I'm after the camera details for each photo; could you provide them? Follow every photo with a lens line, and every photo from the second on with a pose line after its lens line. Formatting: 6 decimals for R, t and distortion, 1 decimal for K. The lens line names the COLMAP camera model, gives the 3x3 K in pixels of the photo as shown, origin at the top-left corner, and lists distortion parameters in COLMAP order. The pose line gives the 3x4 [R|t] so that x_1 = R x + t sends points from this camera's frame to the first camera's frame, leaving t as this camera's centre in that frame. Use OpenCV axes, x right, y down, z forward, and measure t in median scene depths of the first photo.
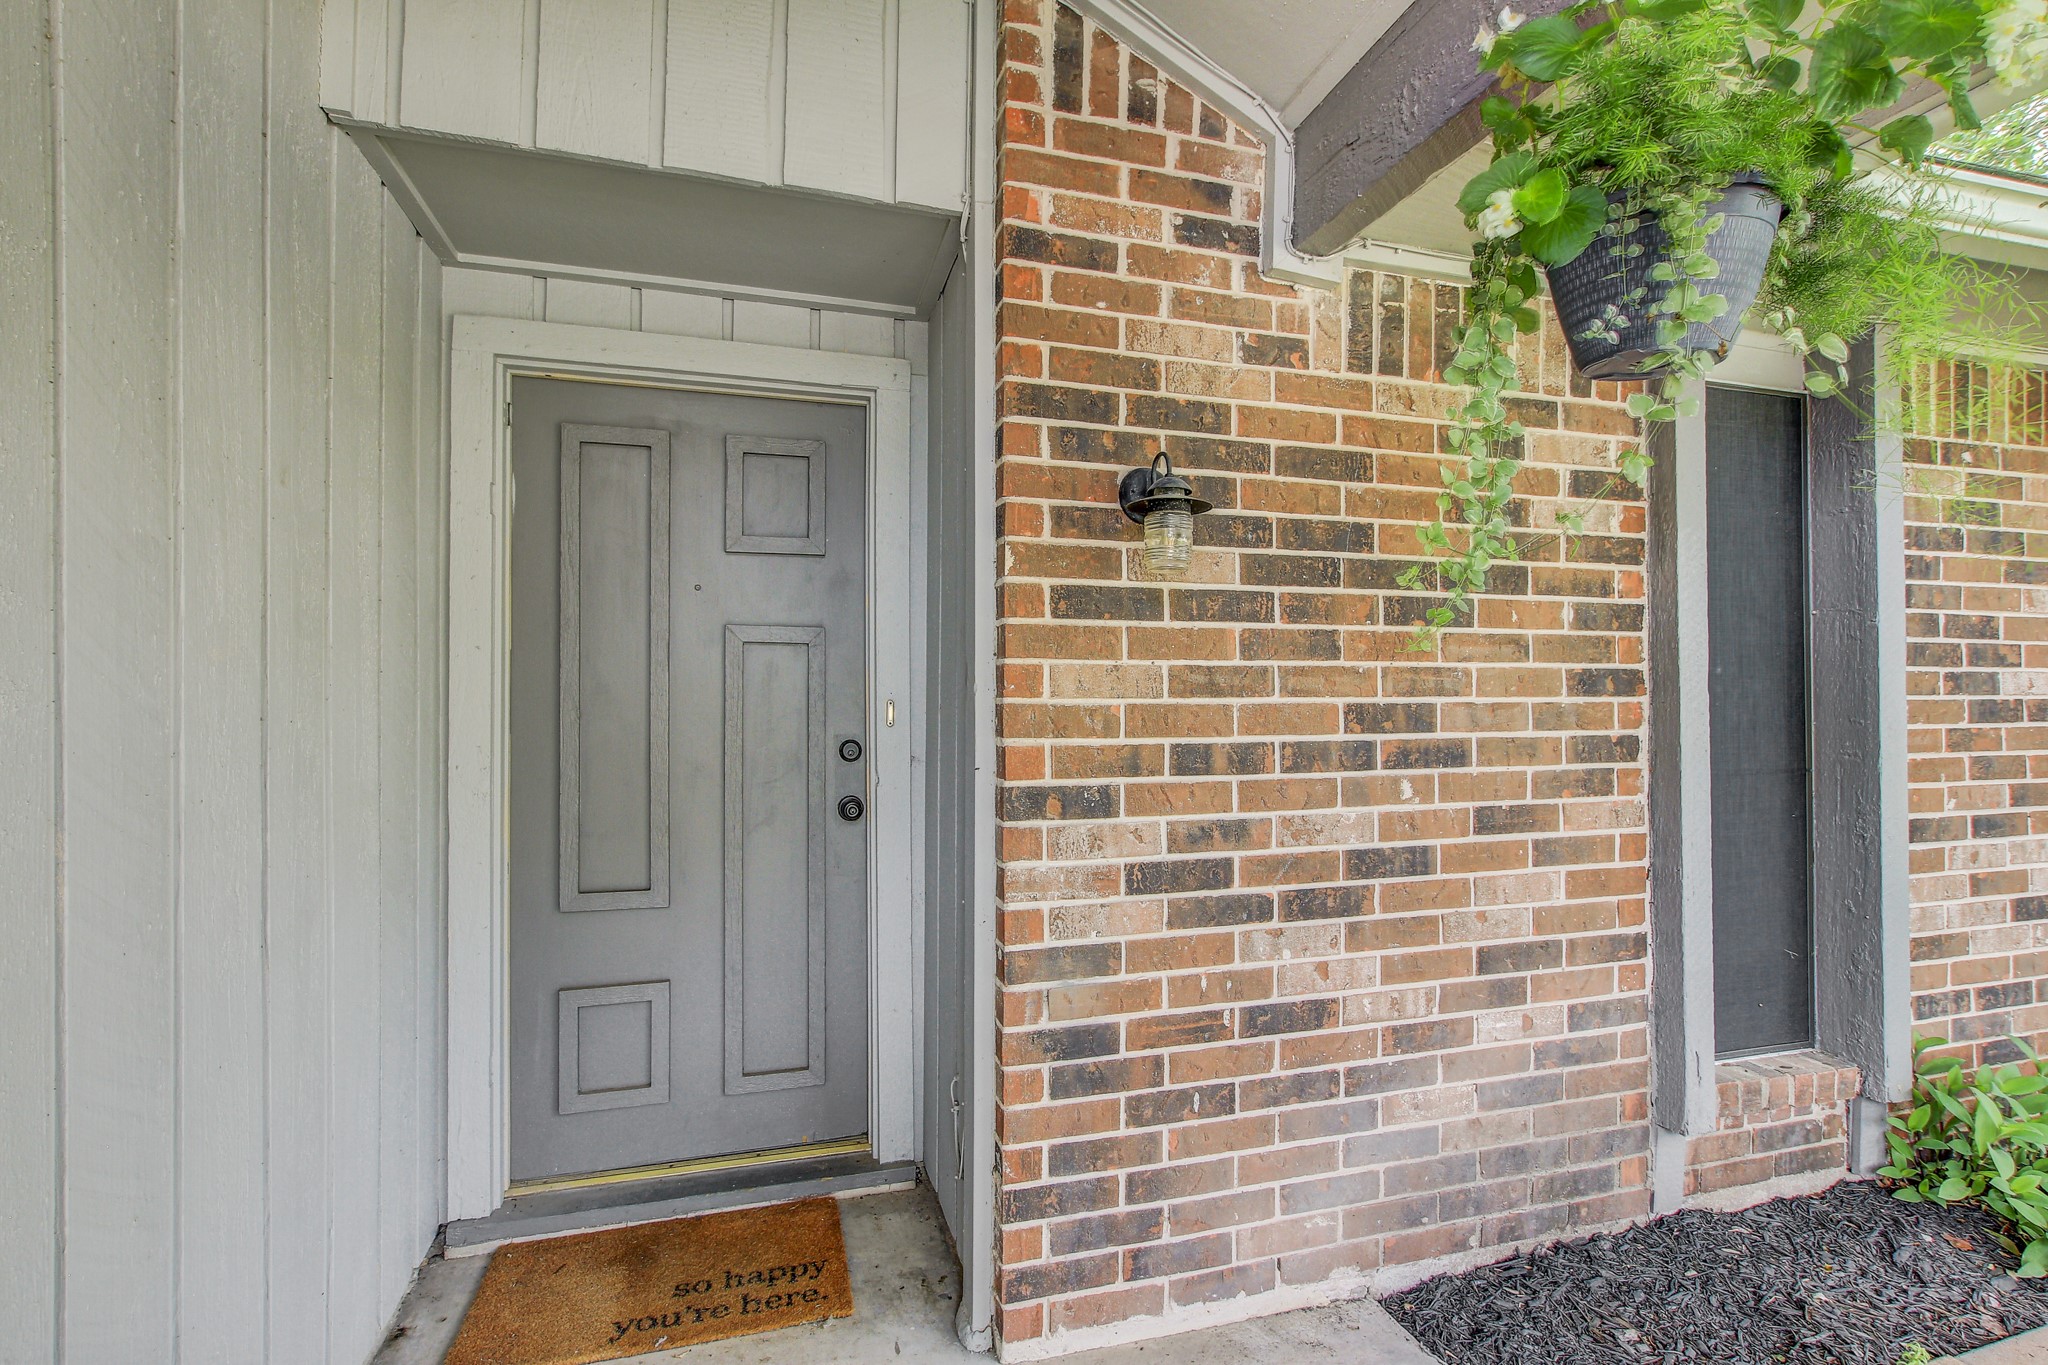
lens RADIAL K [[949.2, 0, 1023.8], [0, 949.2, 680.4], [0, 0, 1]] dist [-0.009739, 0.001253]
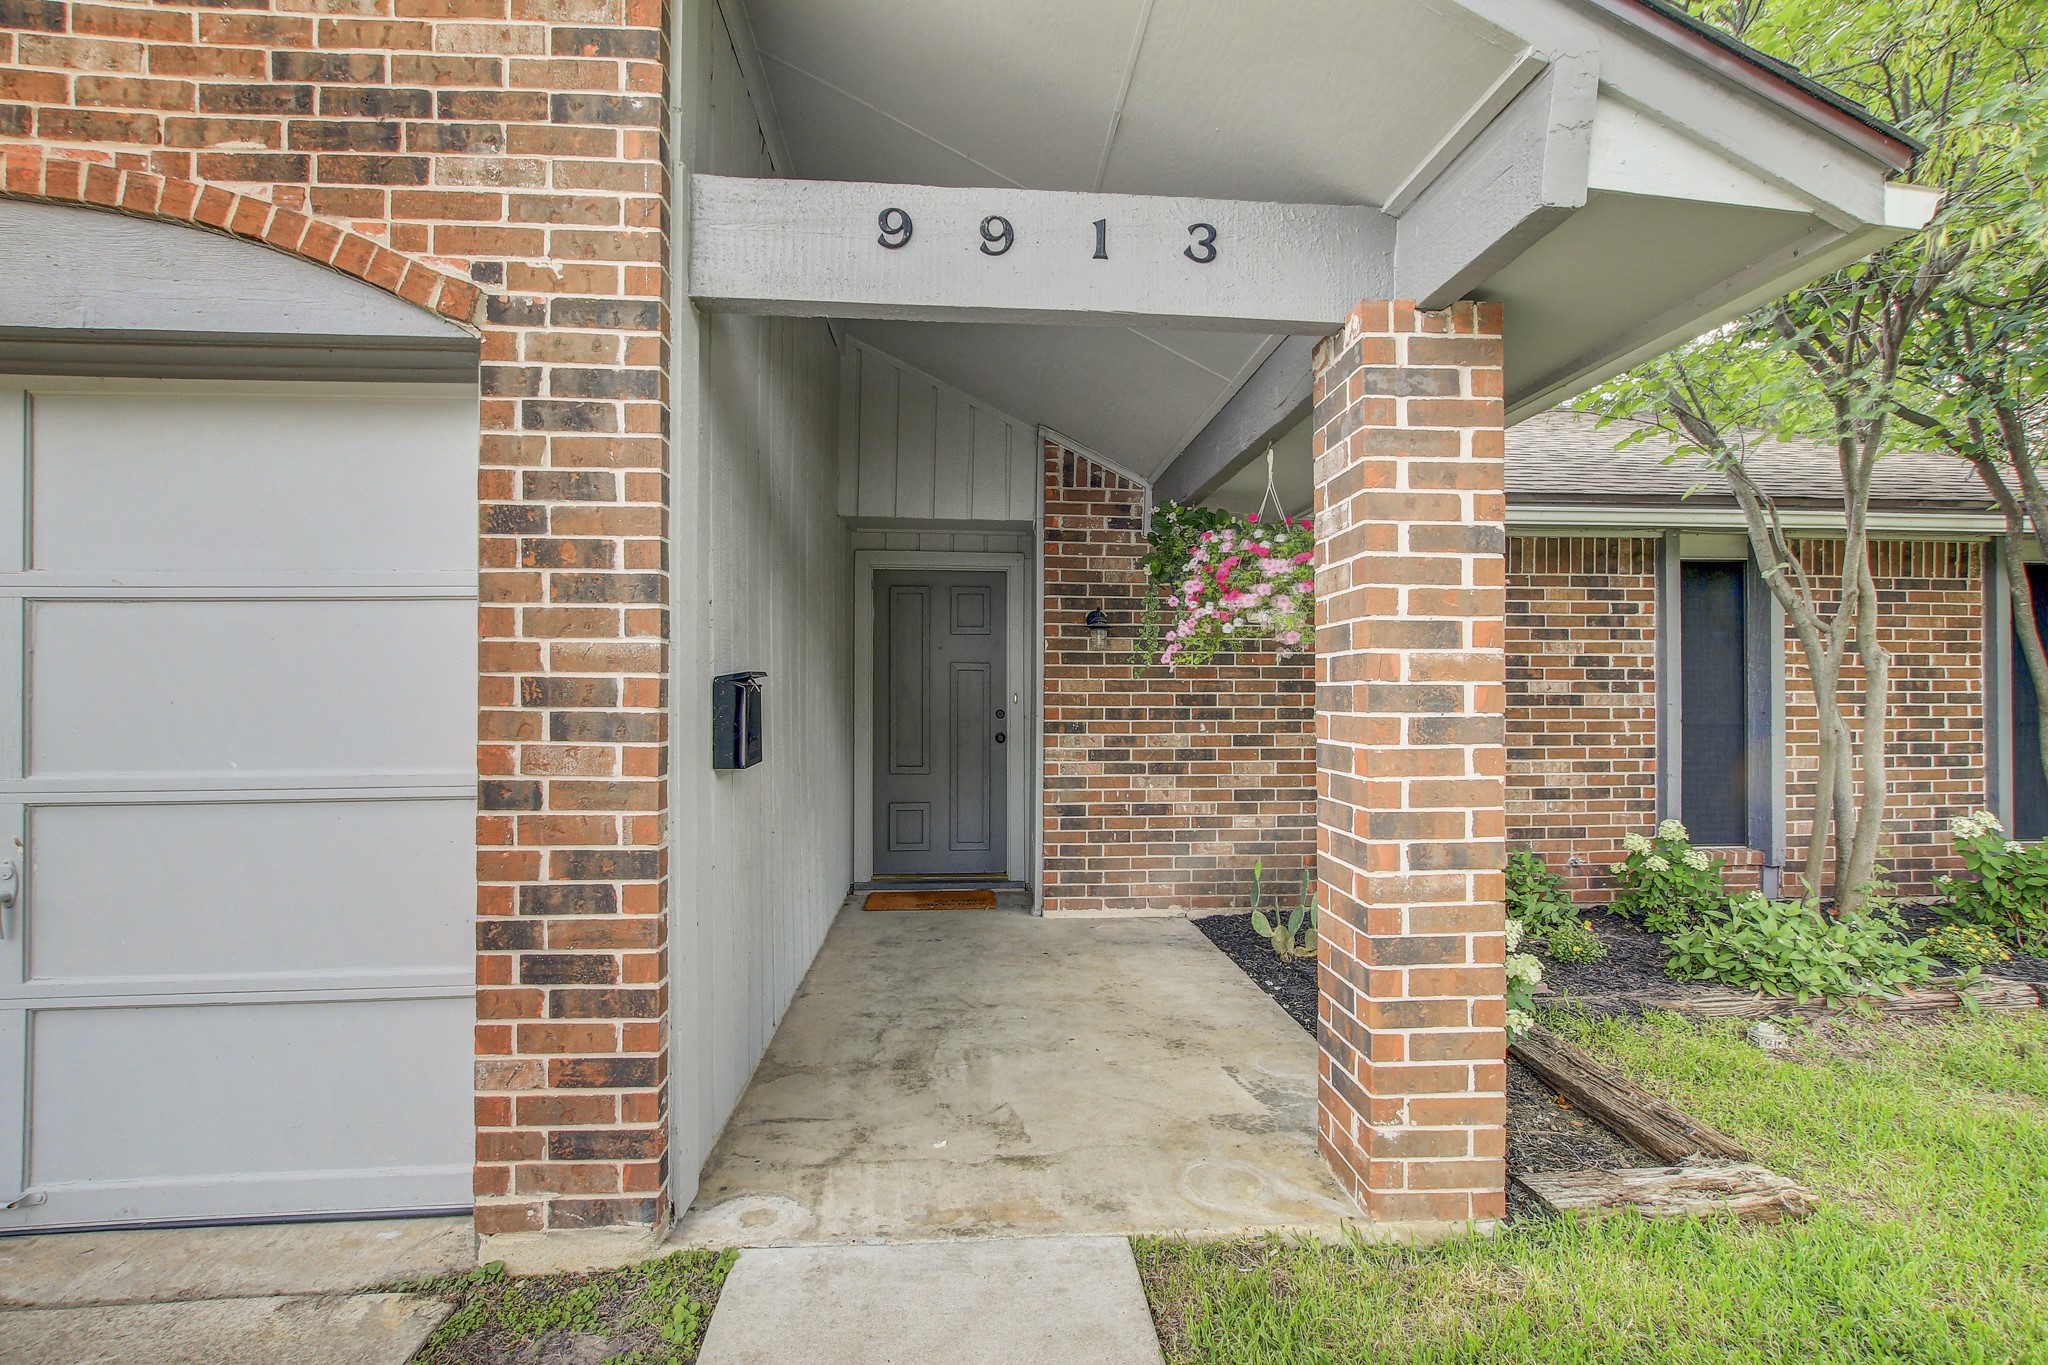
lens RADIAL K [[949.2, 0, 1021.3], [0, 949.2, 681.9], [0, 0, 1]] dist [-0.009739, 0.001253]
pose [[0.978374, 0.000318, -0.206843, 0.477353], [-0.000571, 0.999999, -0.001163, -0.007636], [0.206842, 0.001256, 0.978373, -1.750195]]
